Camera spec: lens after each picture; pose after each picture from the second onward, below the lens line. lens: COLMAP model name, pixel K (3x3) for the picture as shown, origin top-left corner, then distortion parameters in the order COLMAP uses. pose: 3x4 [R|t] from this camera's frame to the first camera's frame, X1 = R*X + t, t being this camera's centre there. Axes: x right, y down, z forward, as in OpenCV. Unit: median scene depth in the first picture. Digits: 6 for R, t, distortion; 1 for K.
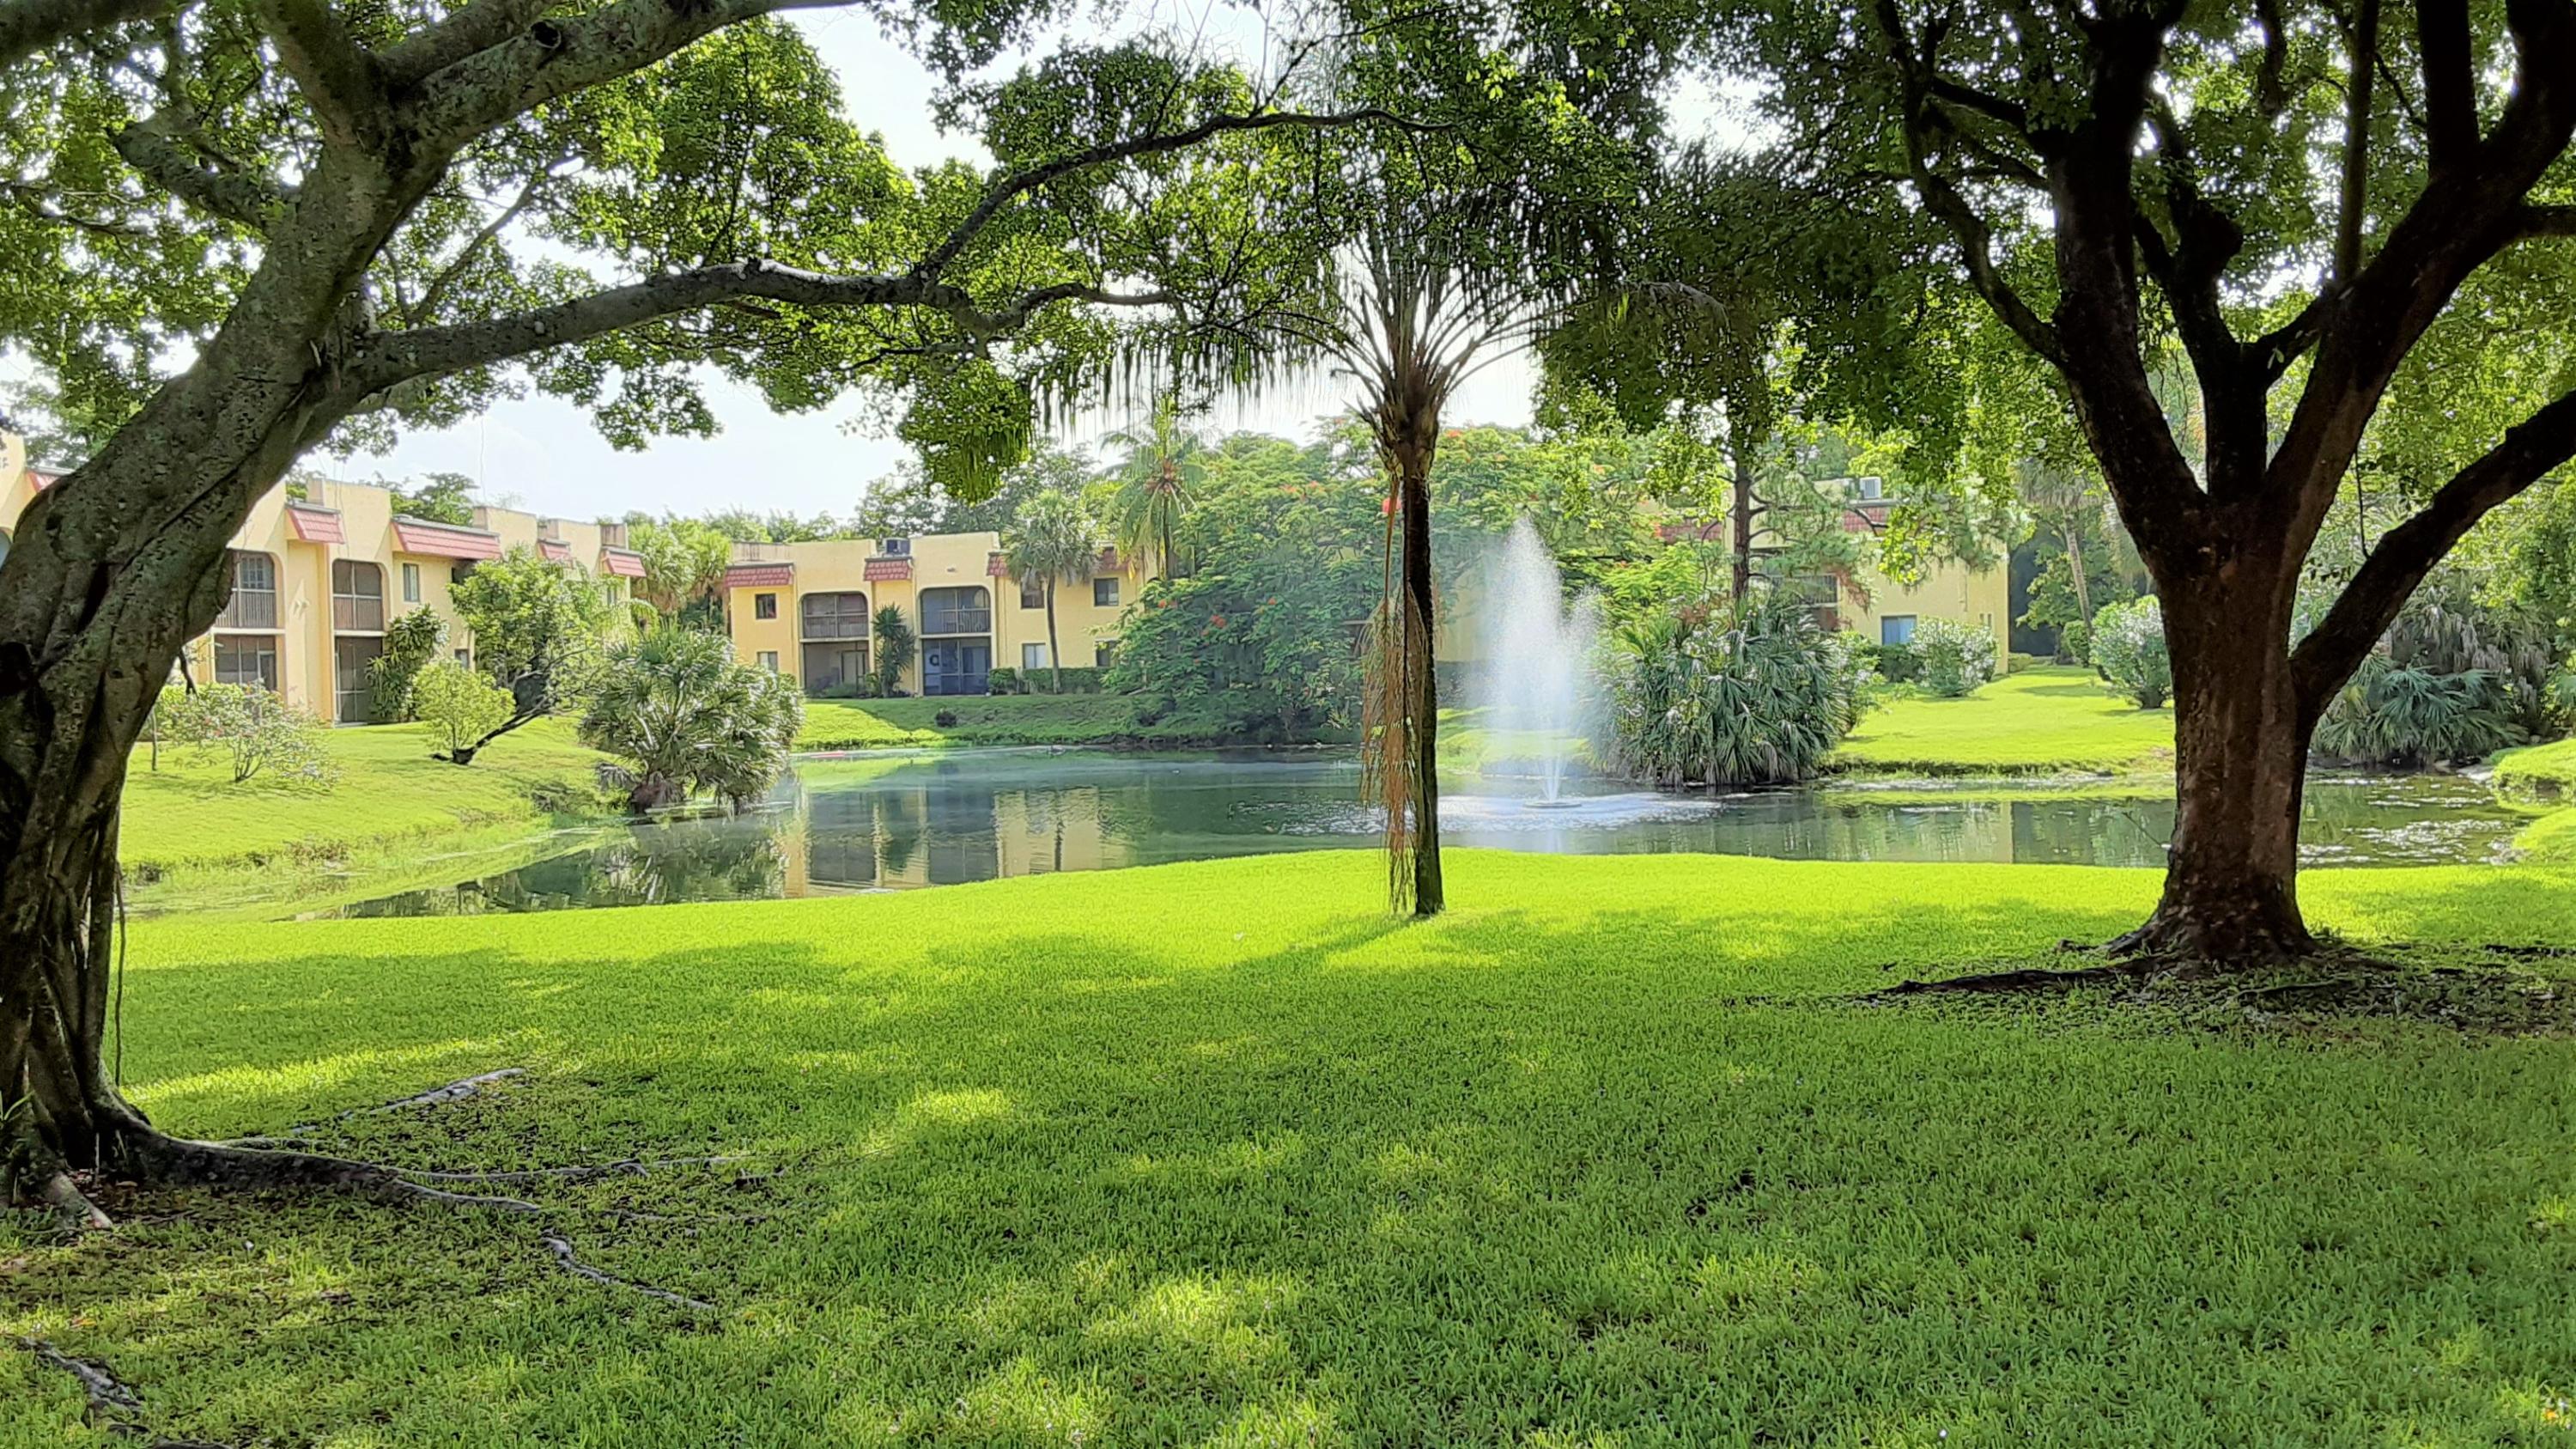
lens RADIAL K [[2069.6, 0, 1299.9], [0, 2069.6, 731.4], [0, 0, 1]] dist [0.103322, -0.151935]
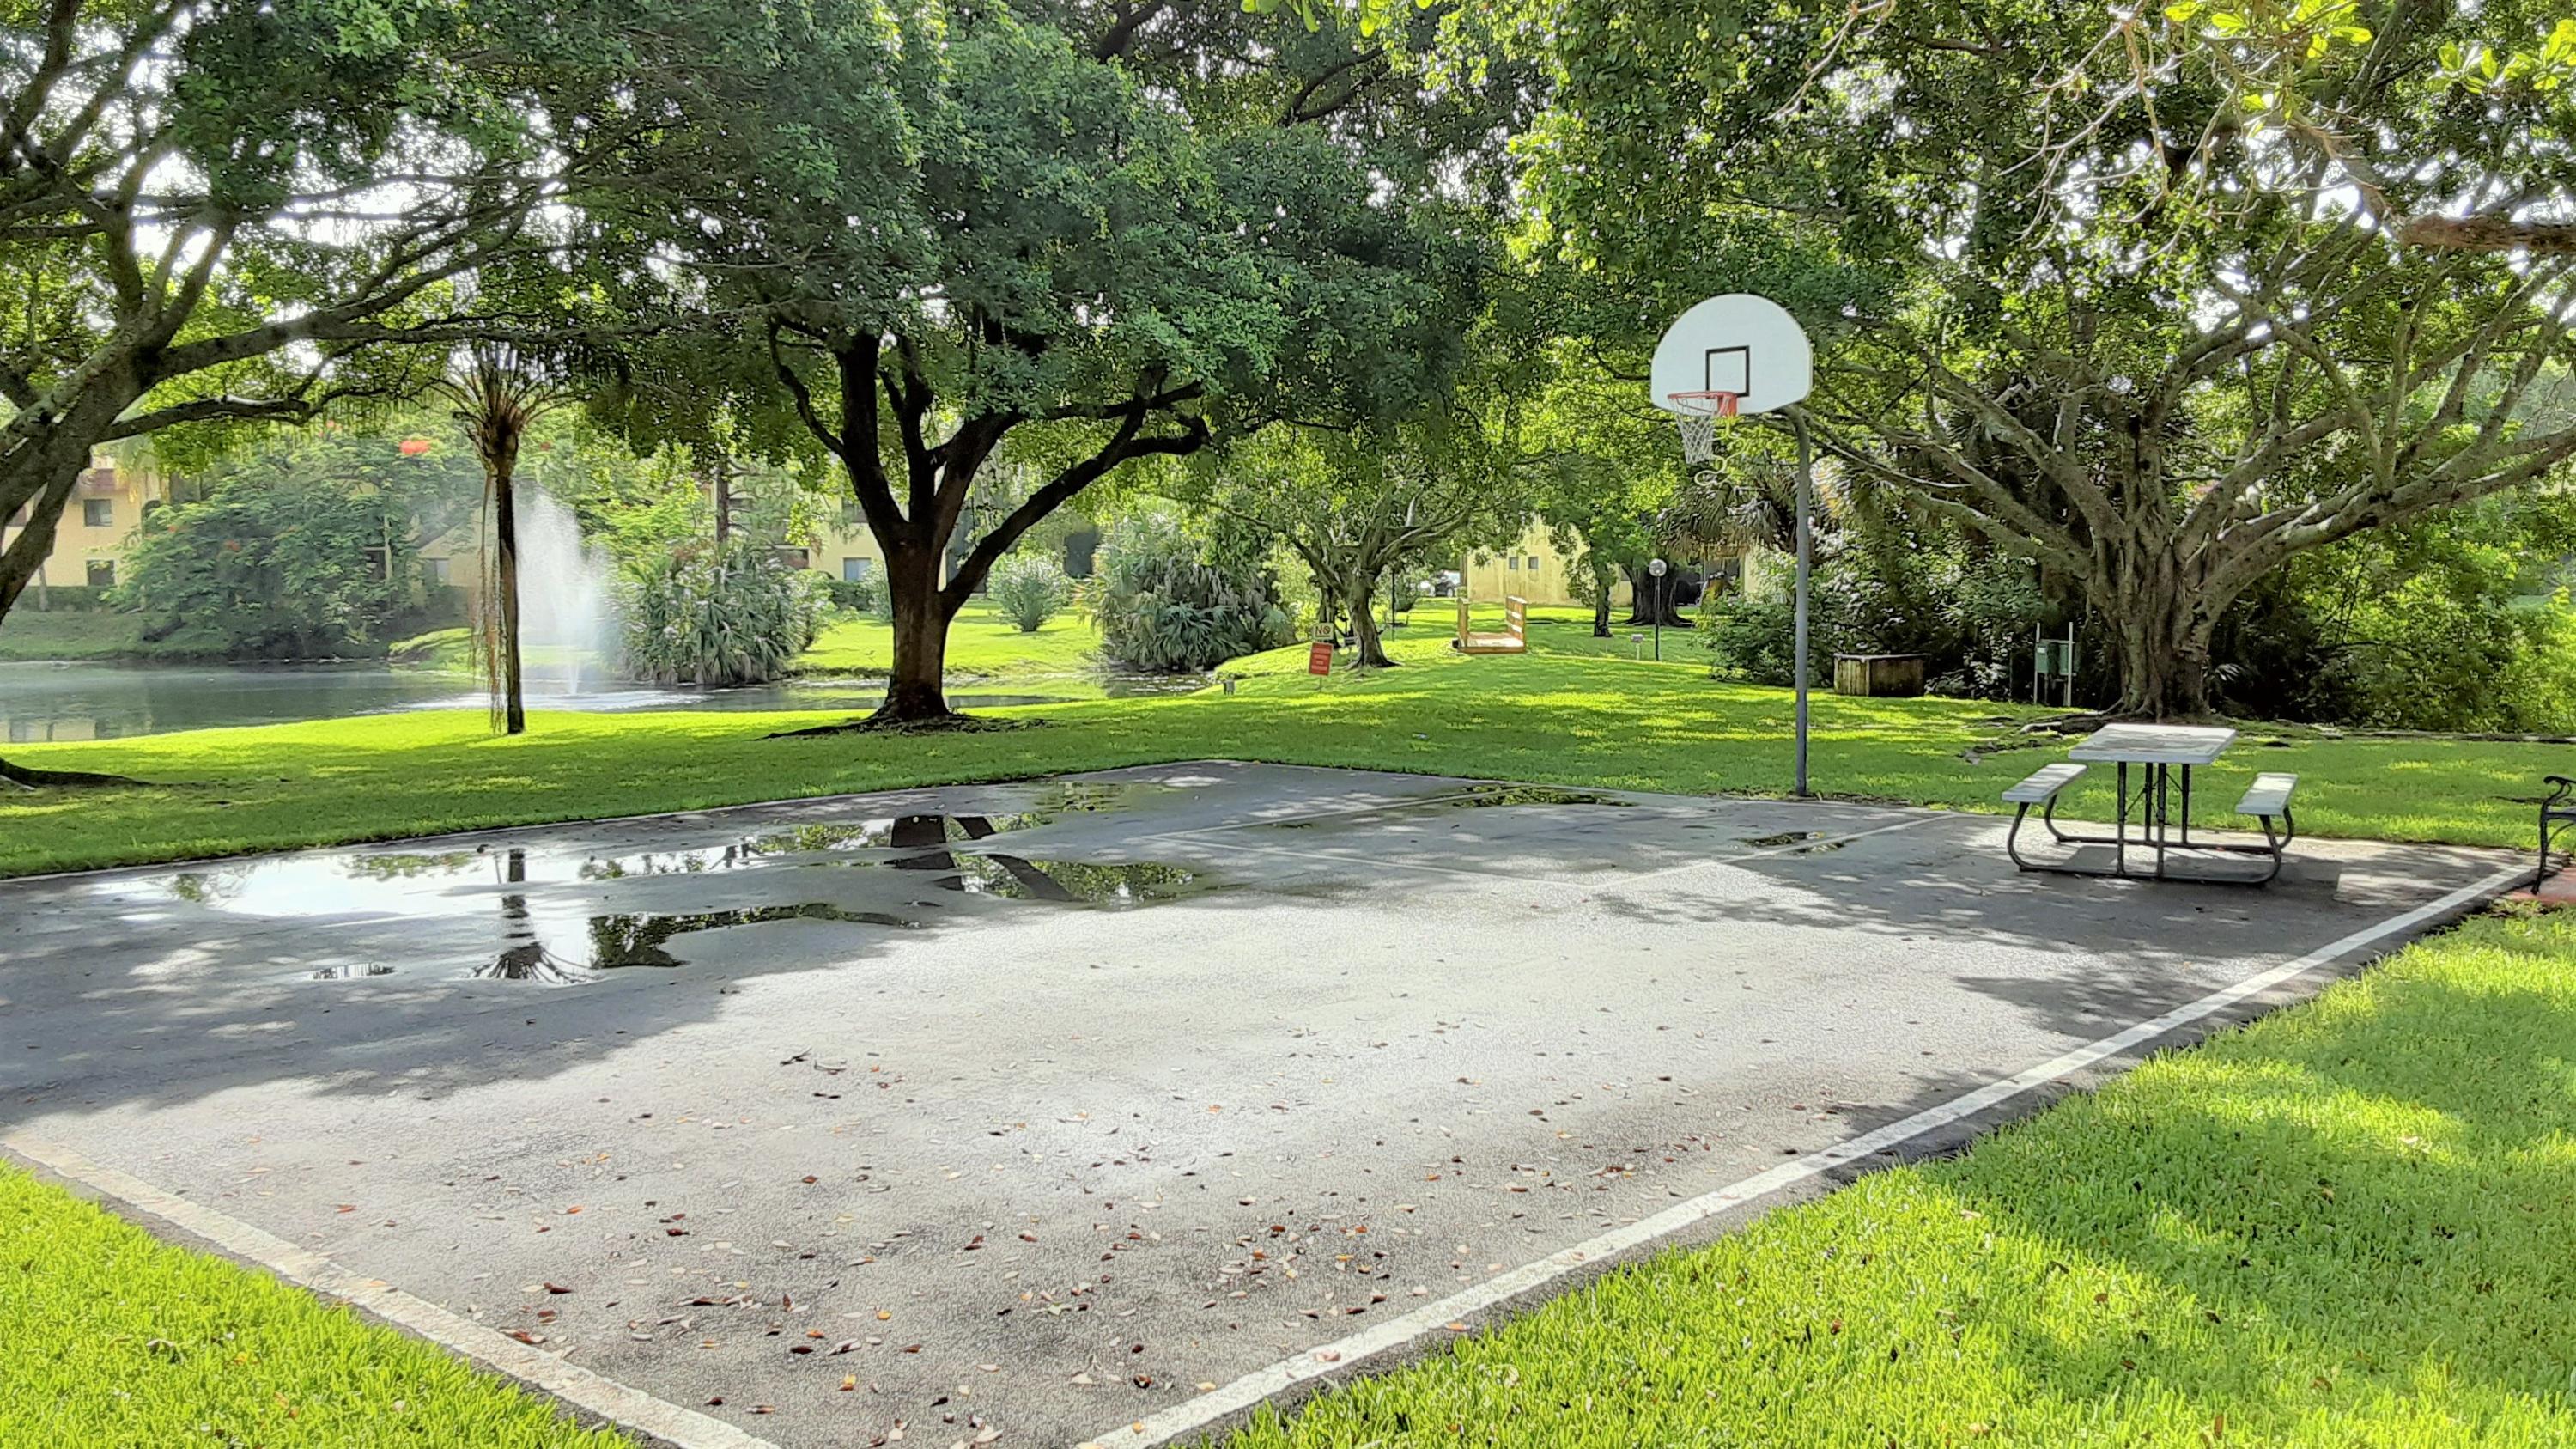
lens RADIAL K [[2069.6, 0, 1309.5], [0, 2069.6, 726.5], [0, 0, 1]] dist [0.103322, -0.151935]
pose [[0.890279, -0.012869, 0.455234, -0.058558], [-0.000492, 0.999573, 0.029220, 0.013266], [-0.455416, -0.026238, 0.889892, -0.343380]]
